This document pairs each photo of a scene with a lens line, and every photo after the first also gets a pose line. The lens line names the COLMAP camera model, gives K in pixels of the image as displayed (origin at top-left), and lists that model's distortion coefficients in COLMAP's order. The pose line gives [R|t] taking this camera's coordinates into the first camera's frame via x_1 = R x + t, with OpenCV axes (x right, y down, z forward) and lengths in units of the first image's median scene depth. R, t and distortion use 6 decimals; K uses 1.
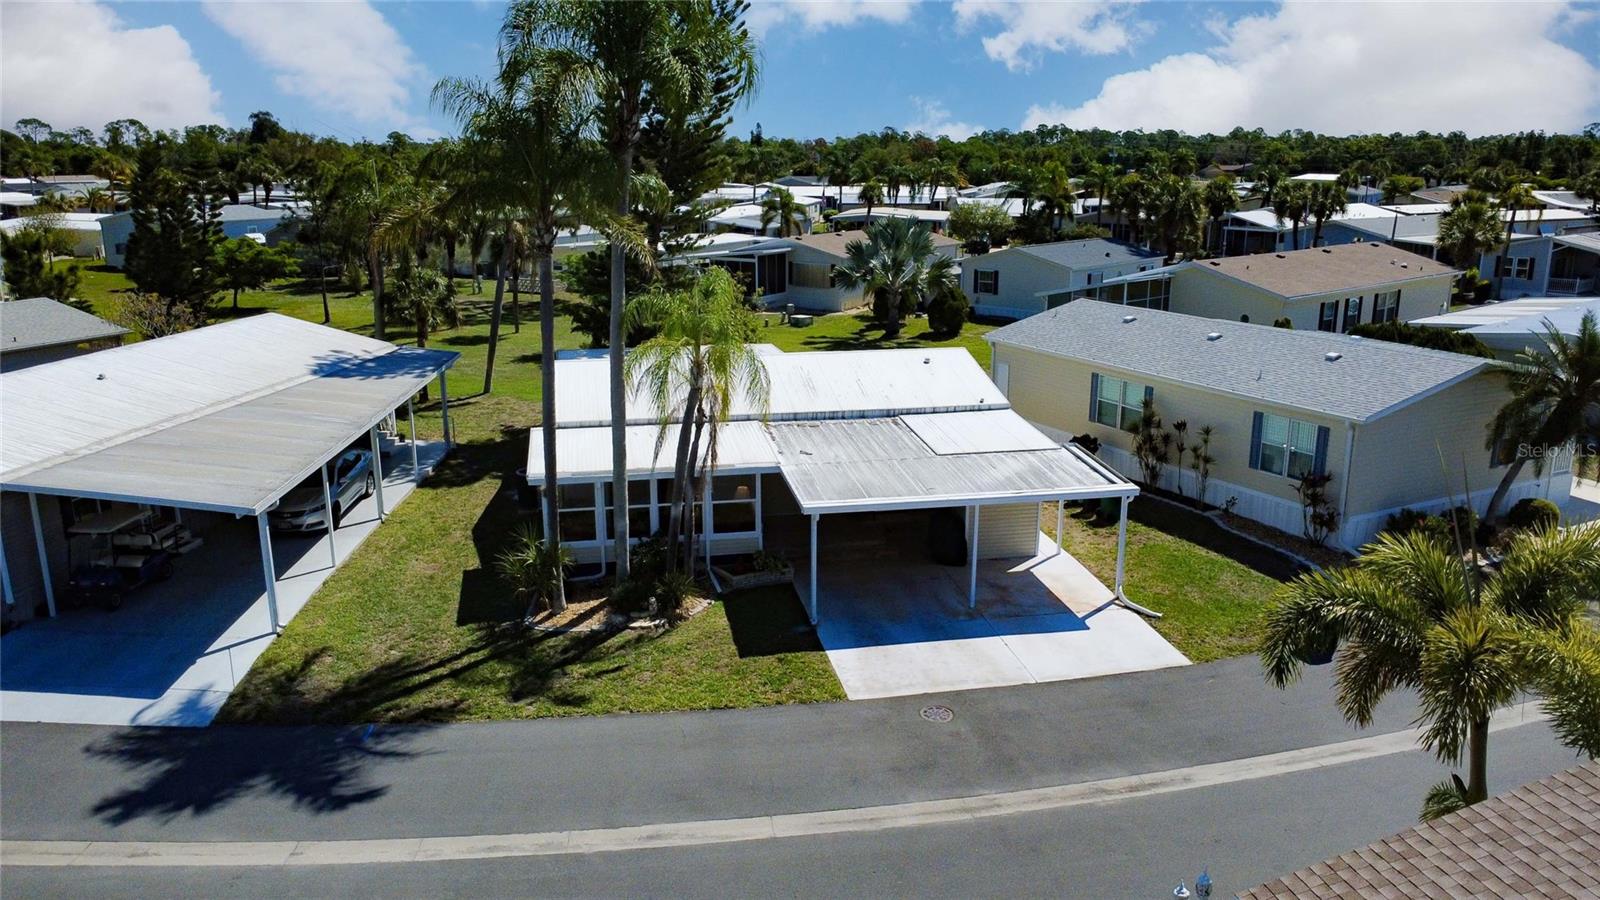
lens RADIAL K [[1167.3, 0, 803.5], [0, 1167.3, 449.1], [0, 0, 1]] dist [0.002505, -0.002439]
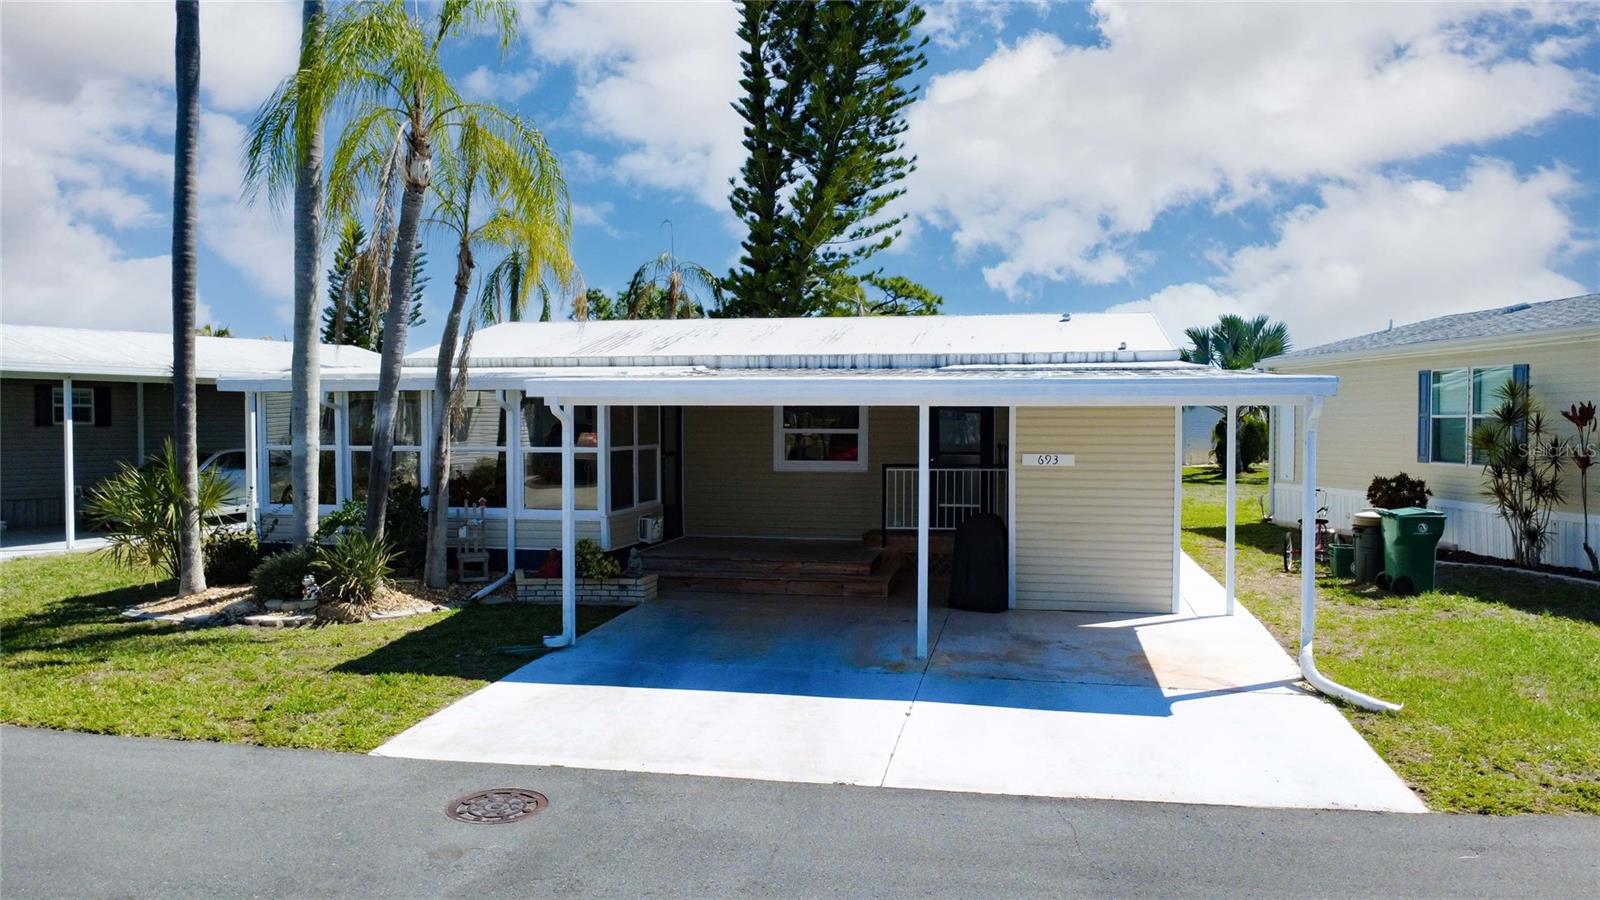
lens RADIAL K [[1167.3, 0, 800.2], [0, 1167.3, 451.6], [0, 0, 1]] dist [0.002505, -0.002439]
pose [[0.921971, 0.009709, -0.387137, 0.241623], [-0.095511, 0.974505, -0.203021, 0.137185], [0.375296, 0.224155, 0.899393, 0.515712]]
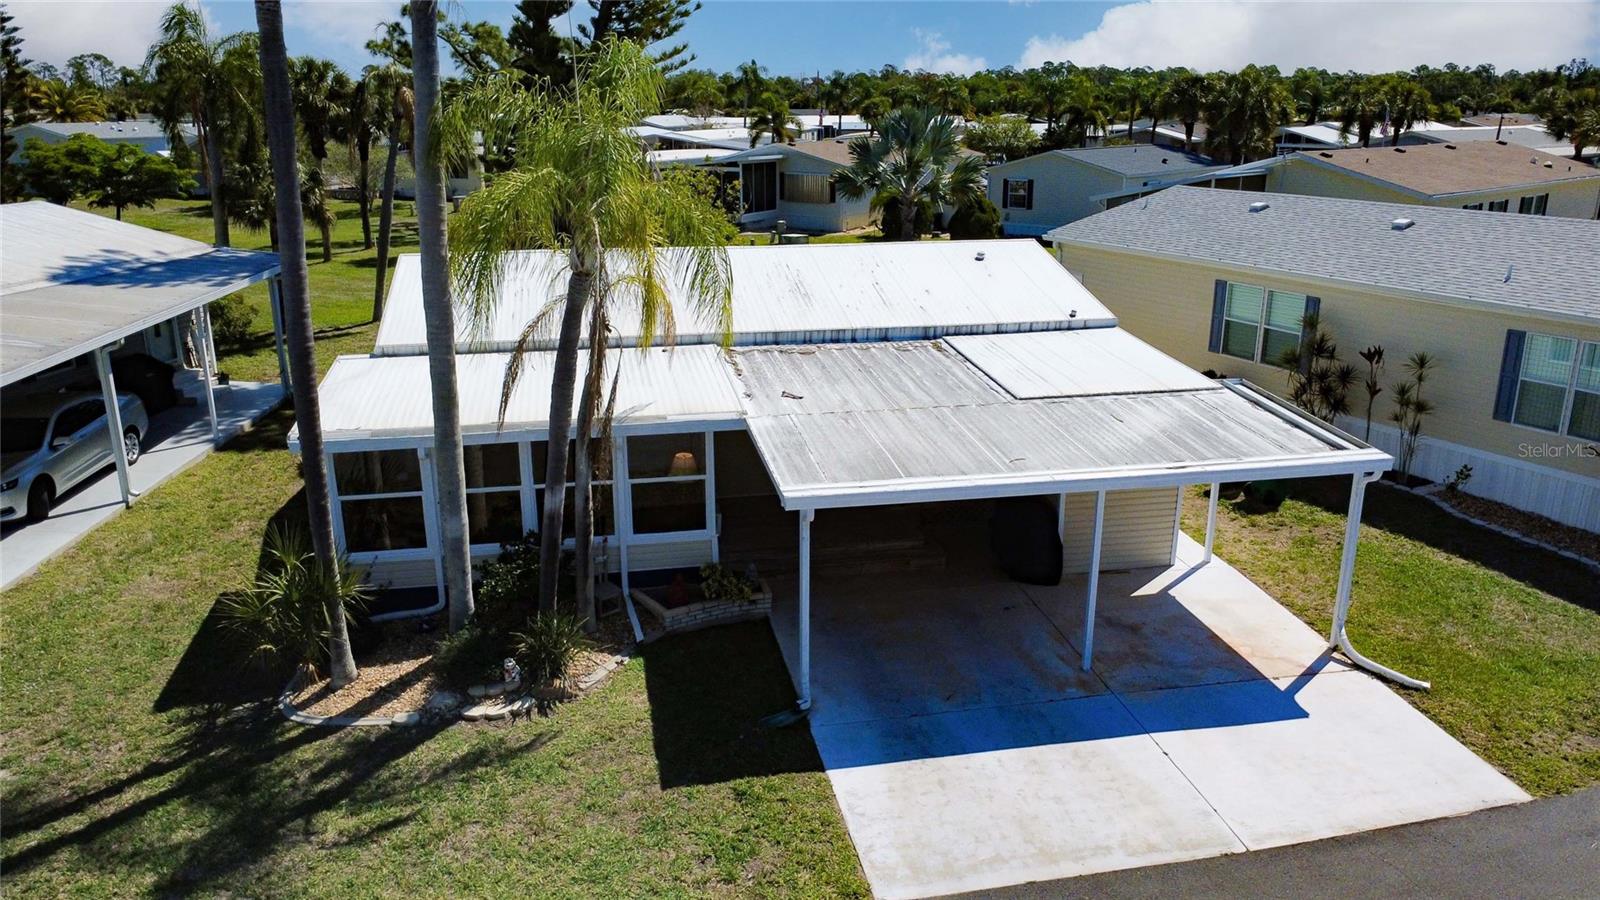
lens RADIAL K [[1167.3, 0, 803.4], [0, 1167.3, 455.5], [0, 0, 1]] dist [0.002505, -0.002439]
pose [[0.999997, -0.001547, 0.001708, 0.006429], [0.001463, 0.998855, 0.047819, 0.004891], [-0.001780, -0.047817, 0.998855, 0.395933]]
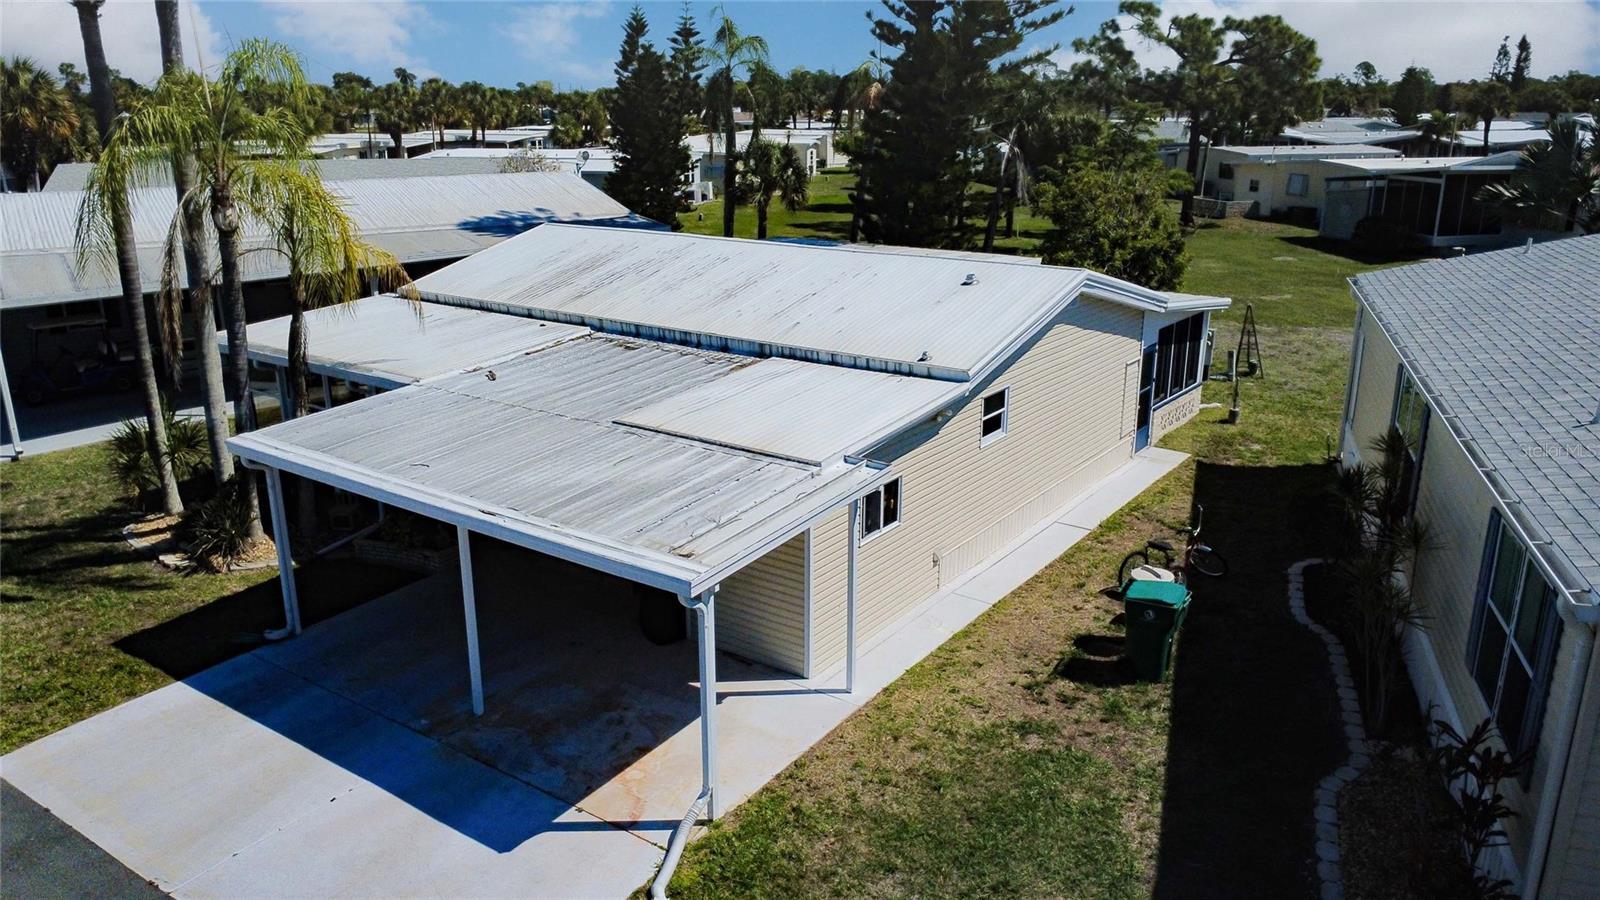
lens RADIAL K [[1167.3, 0, 796.6], [0, 1167.3, 452.9], [0, 0, 1]] dist [0.002505, -0.002439]
pose [[0.683720, 0.211285, -0.698488, 0.513532], [-0.178612, 0.976507, 0.120547, -0.056239], [0.707548, 0.042338, 0.705396, 0.656179]]
